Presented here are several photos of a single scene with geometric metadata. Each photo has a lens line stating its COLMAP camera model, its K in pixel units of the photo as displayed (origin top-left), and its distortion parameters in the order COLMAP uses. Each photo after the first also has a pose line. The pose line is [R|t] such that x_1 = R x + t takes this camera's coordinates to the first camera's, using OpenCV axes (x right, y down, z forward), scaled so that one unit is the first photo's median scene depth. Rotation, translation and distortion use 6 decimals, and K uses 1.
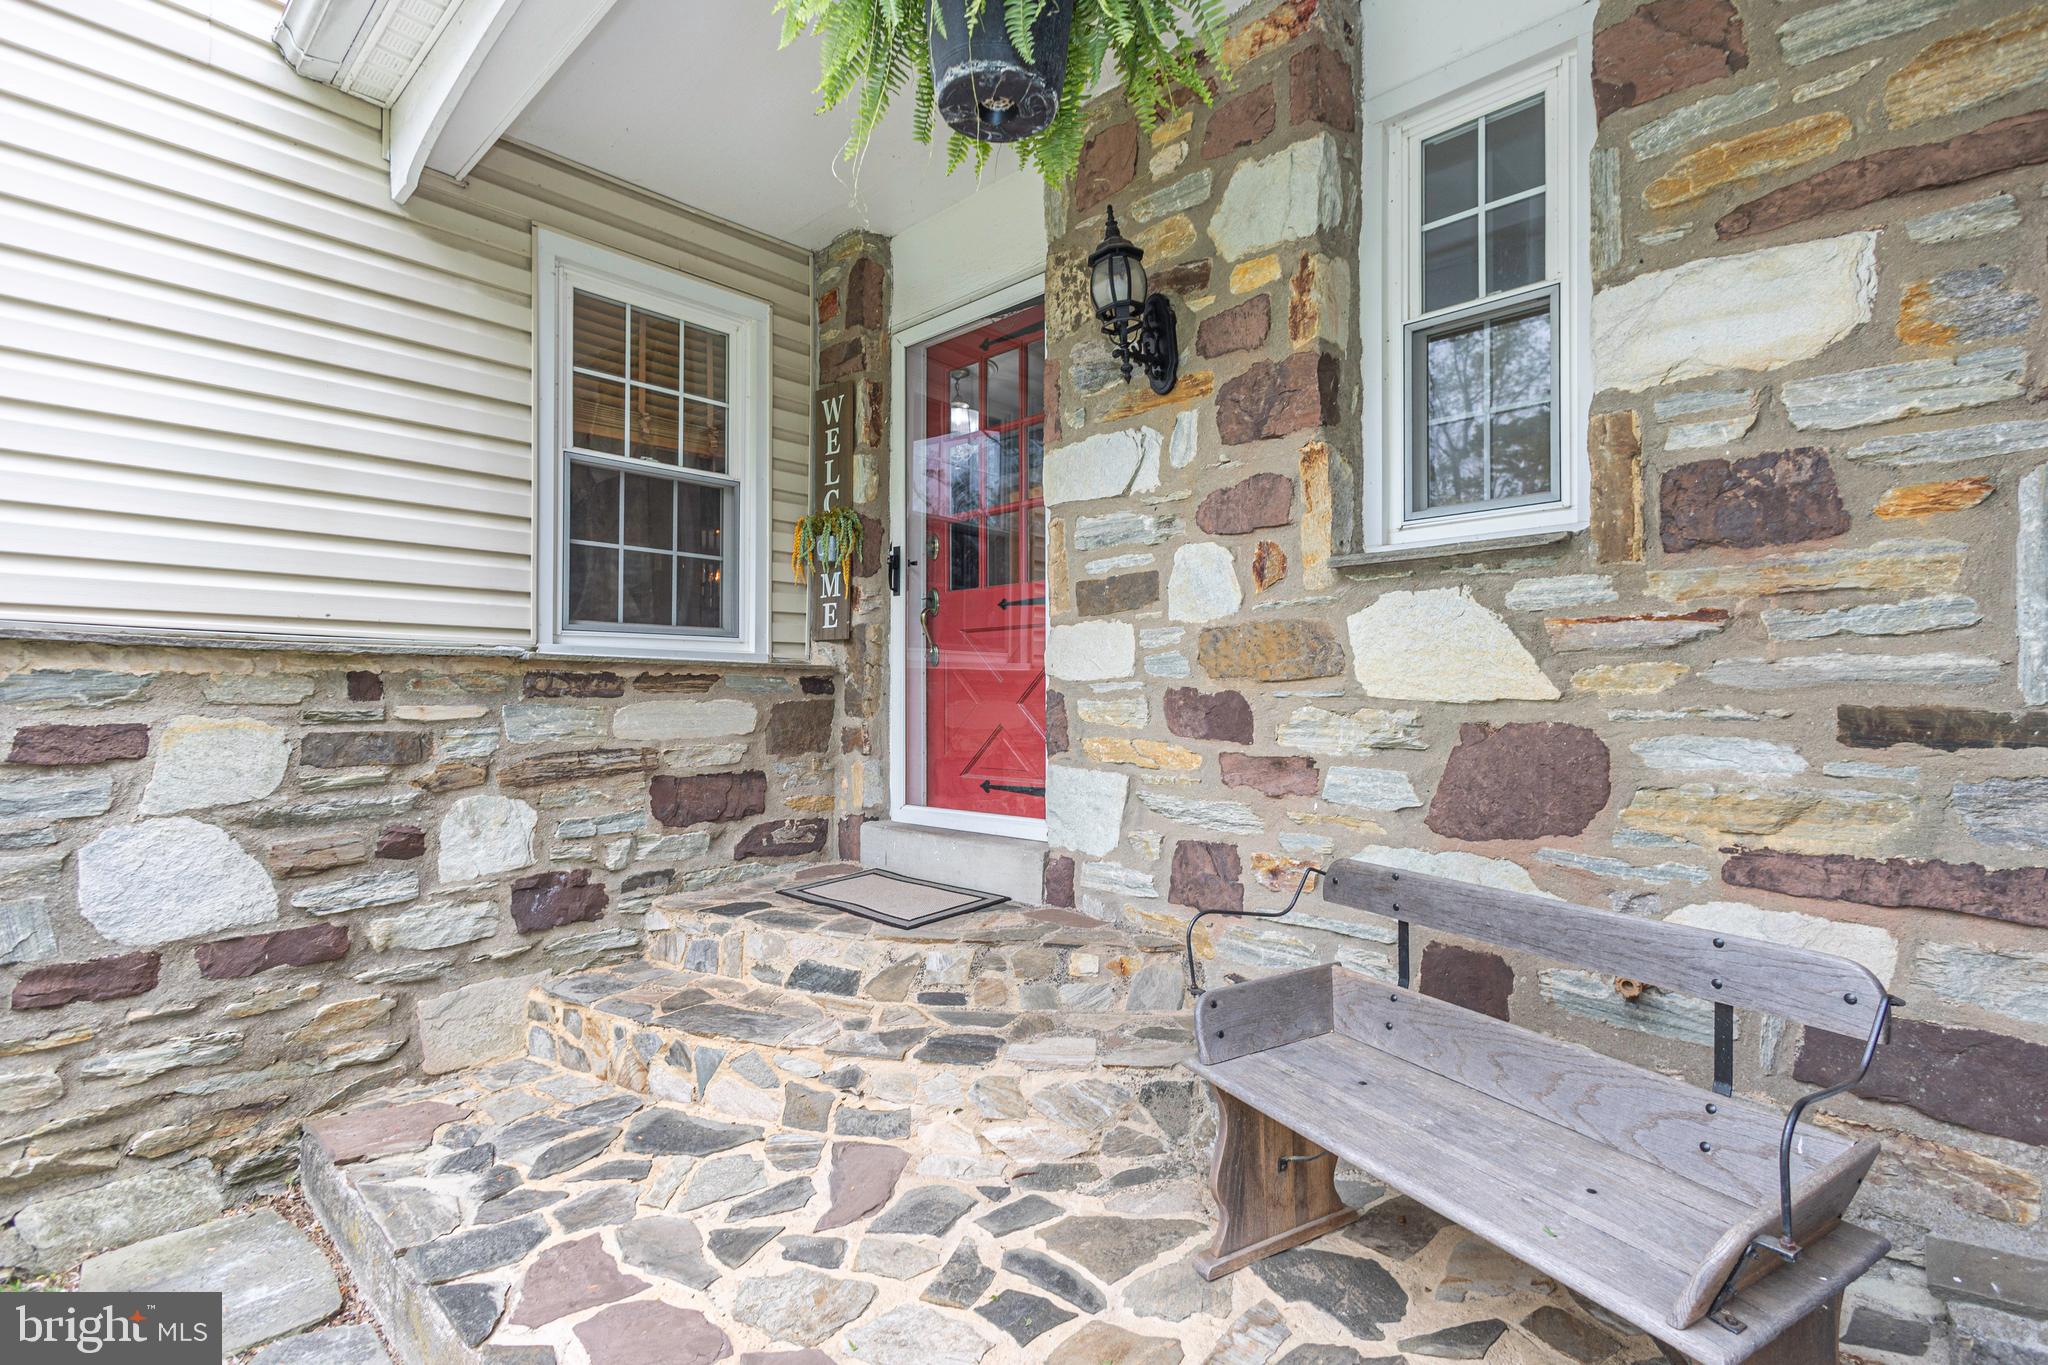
lens RADIAL K [[944.6, 0, 1024.1], [0, 944.6, 683.2], [0, 0, 1]] dist [0.008834, -0.002516]
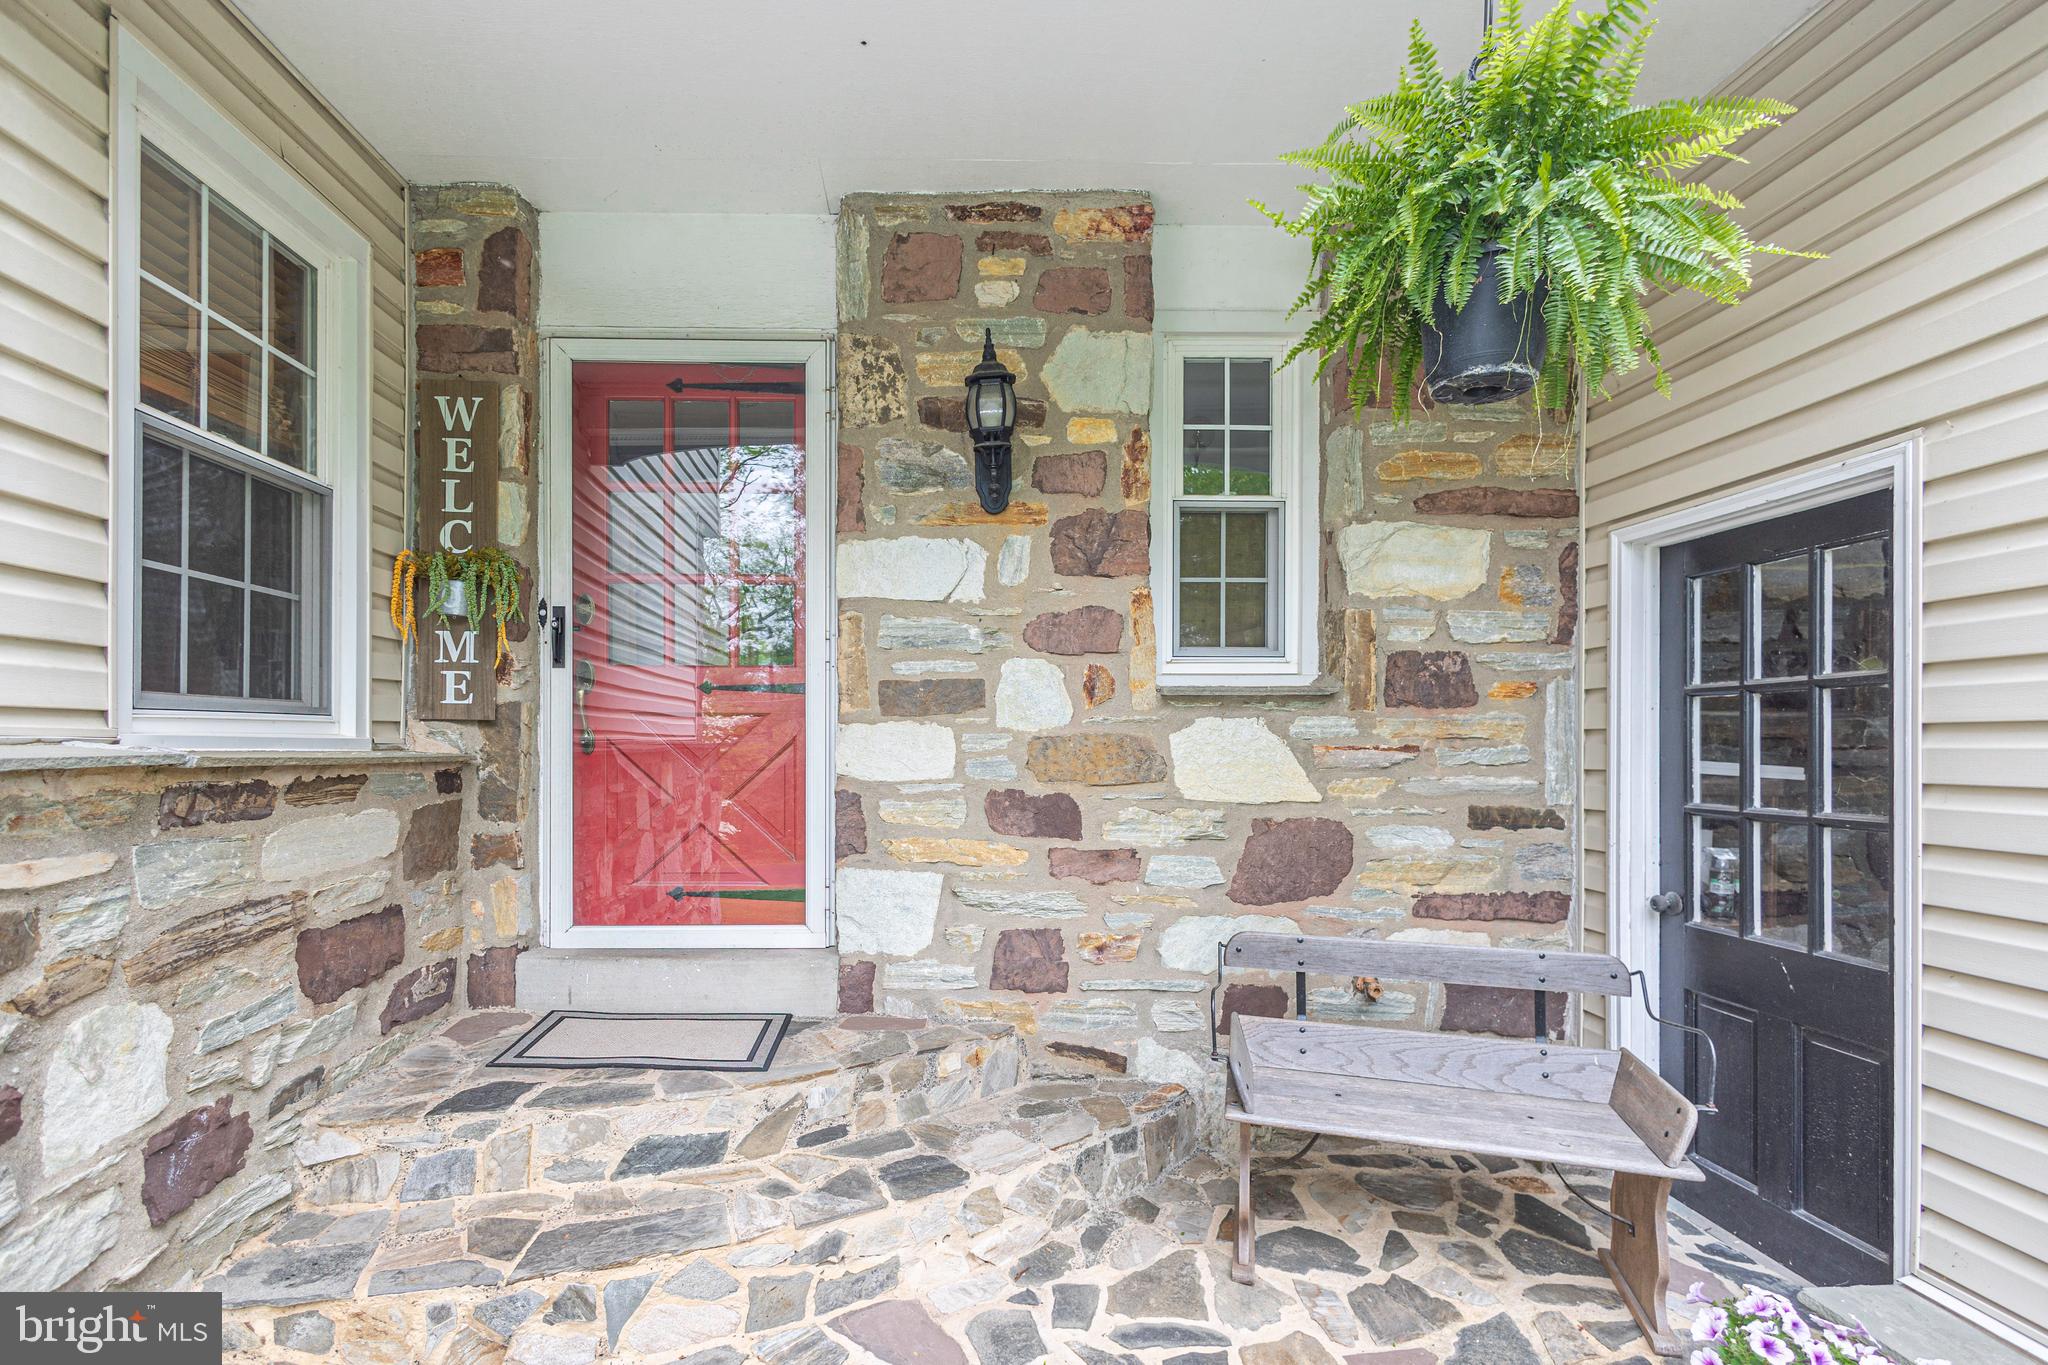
lens RADIAL K [[944.6, 0, 1023.3], [0, 944.6, 752.2], [0, 0, 1]] dist [0.008834, -0.002516]
pose [[0.726084, 0.003121, 0.687599, -0.593178], [-0.015048, 0.999822, 0.011352, -0.053131], [-0.687442, -0.018589, 0.726002, 0.212858]]
